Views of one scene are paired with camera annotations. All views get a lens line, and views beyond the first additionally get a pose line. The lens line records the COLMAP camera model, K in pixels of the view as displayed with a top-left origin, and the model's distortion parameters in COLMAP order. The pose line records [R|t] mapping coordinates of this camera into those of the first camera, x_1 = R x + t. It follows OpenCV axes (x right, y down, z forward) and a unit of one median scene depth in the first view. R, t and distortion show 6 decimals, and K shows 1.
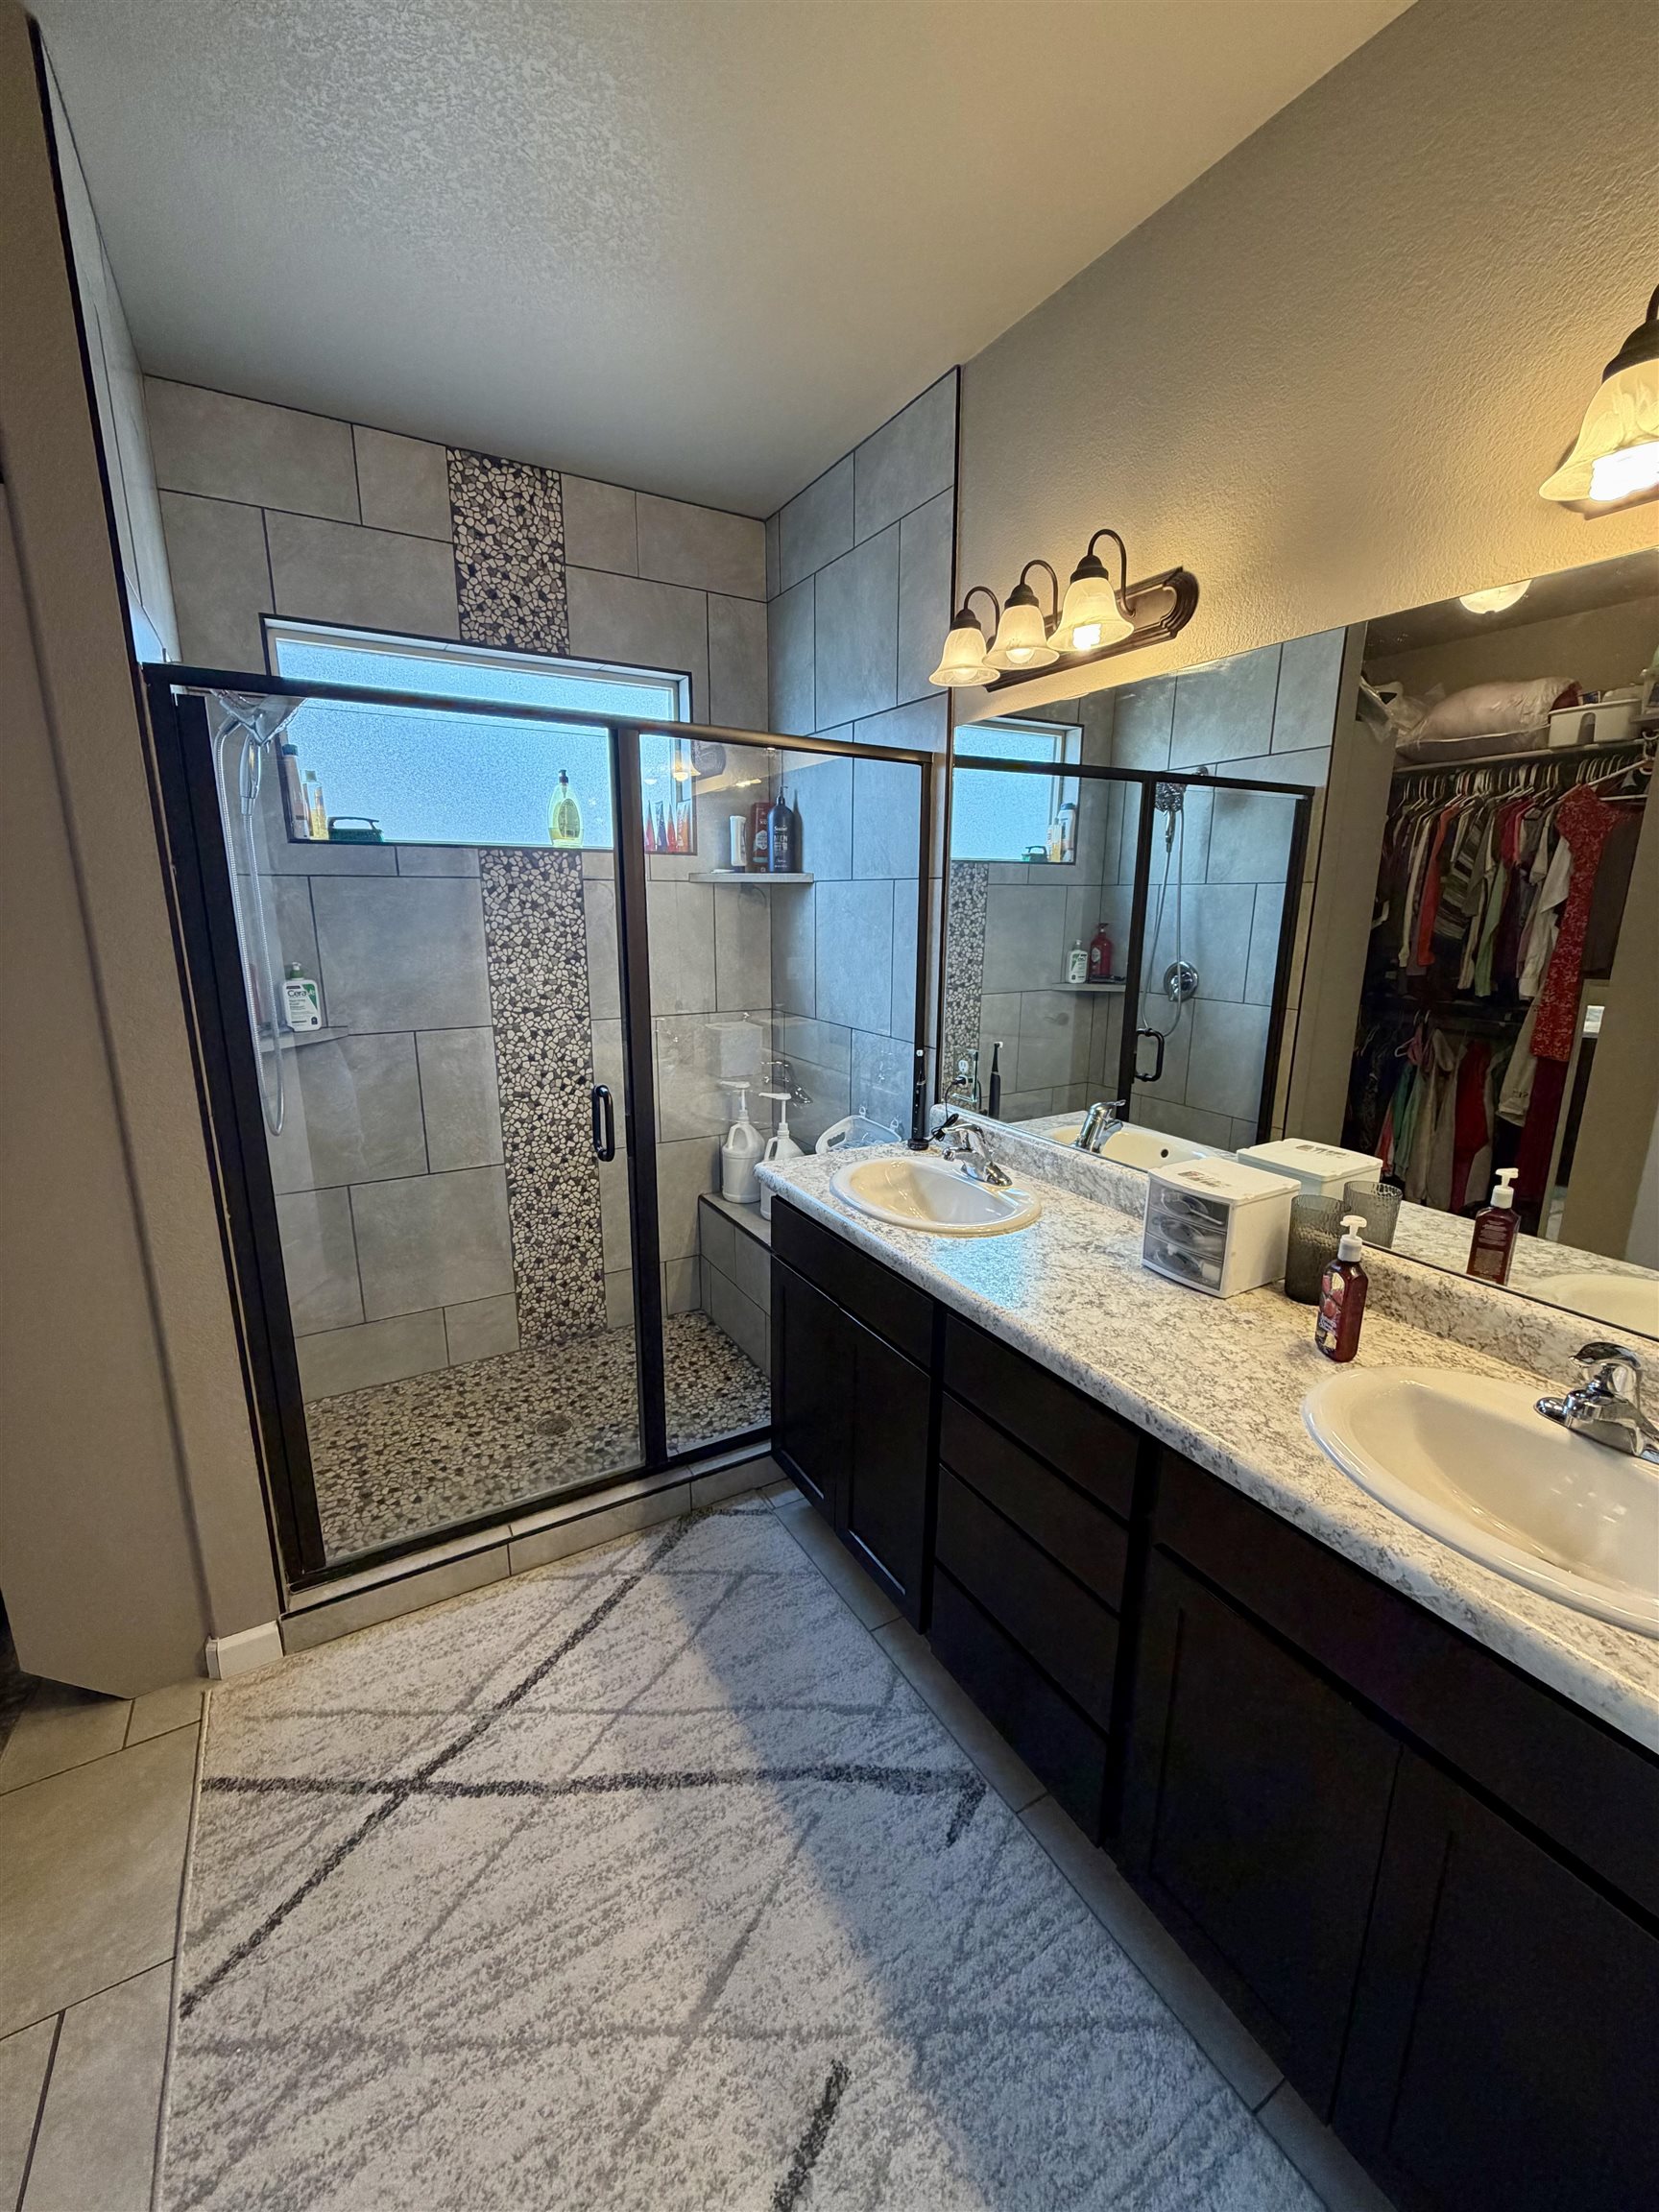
lens RADIAL K [[880.5, 0, 825.0], [0, 880.5, 1106.5], [0, 0, 1]] dist [0.000337, 0.000762]
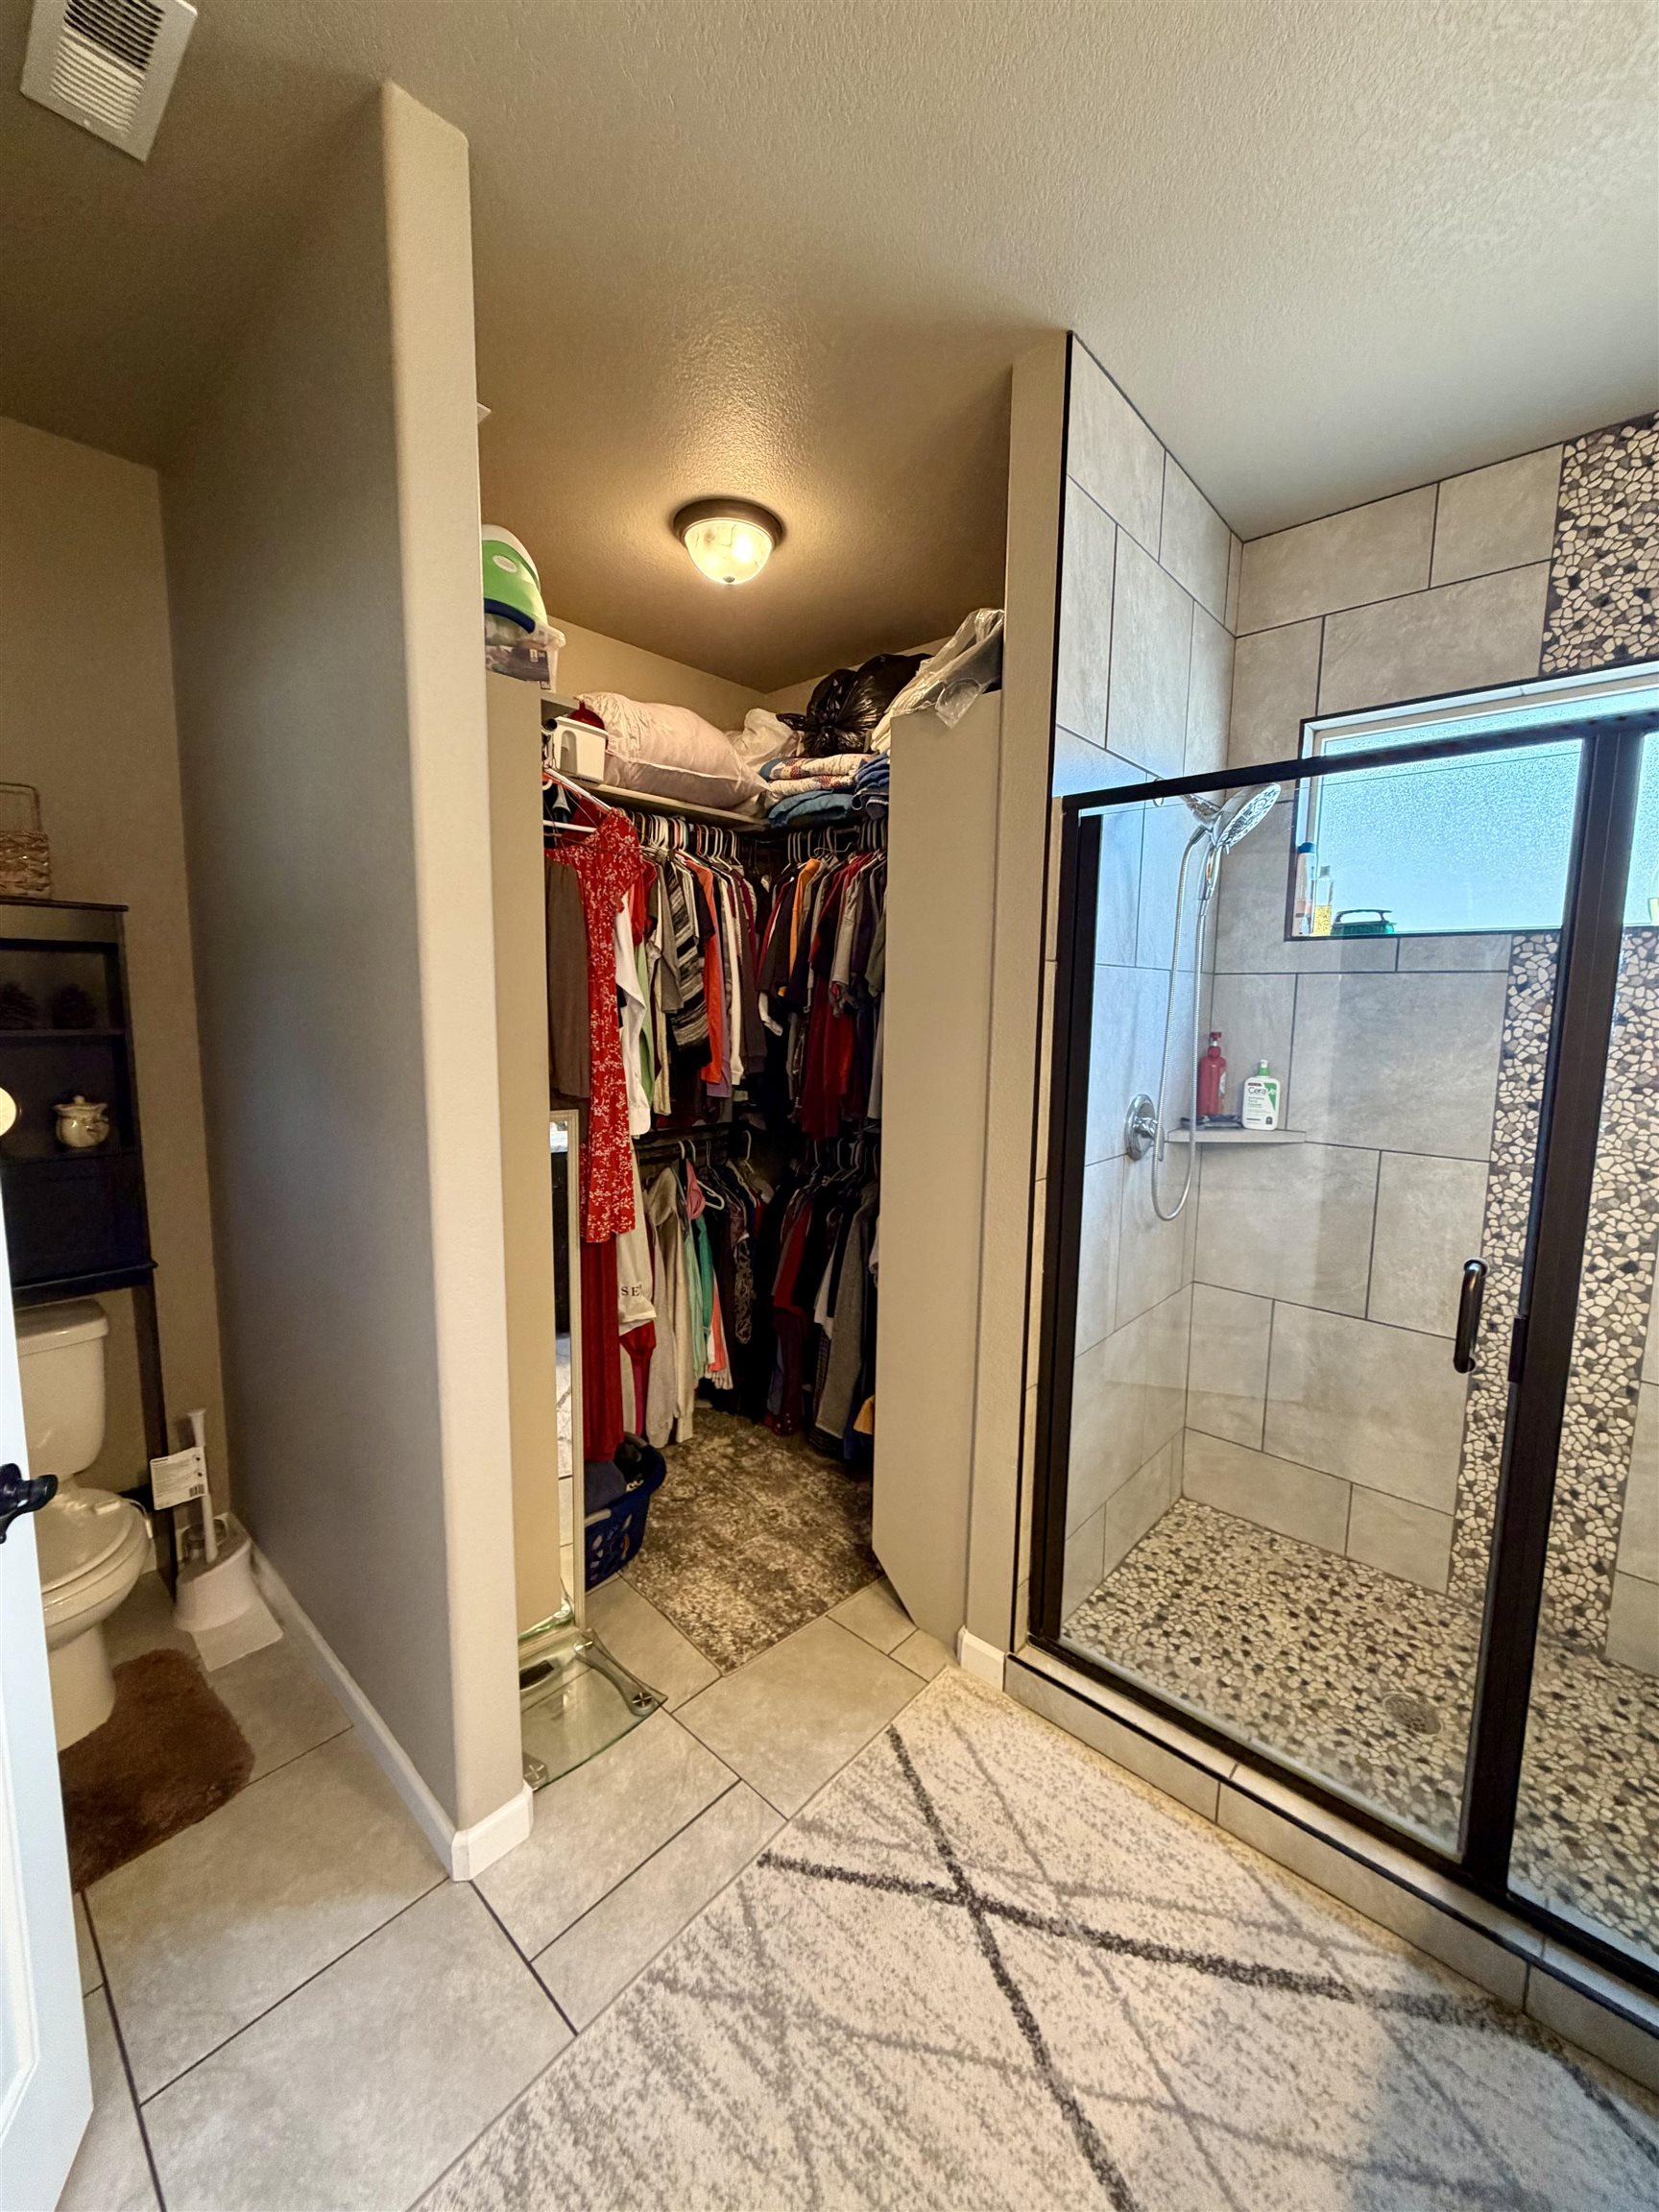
lens RADIAL K [[880.5, 0, 824.3], [0, 880.5, 1103.0], [0, 0, 1]] dist [0.000337, 0.000762]
pose [[0.306617, 0.115039, -0.944855, 0.193691], [-0.233235, 0.971487, 0.042594, -0.046985], [0.922815, 0.207313, 0.324706, 0.253845]]
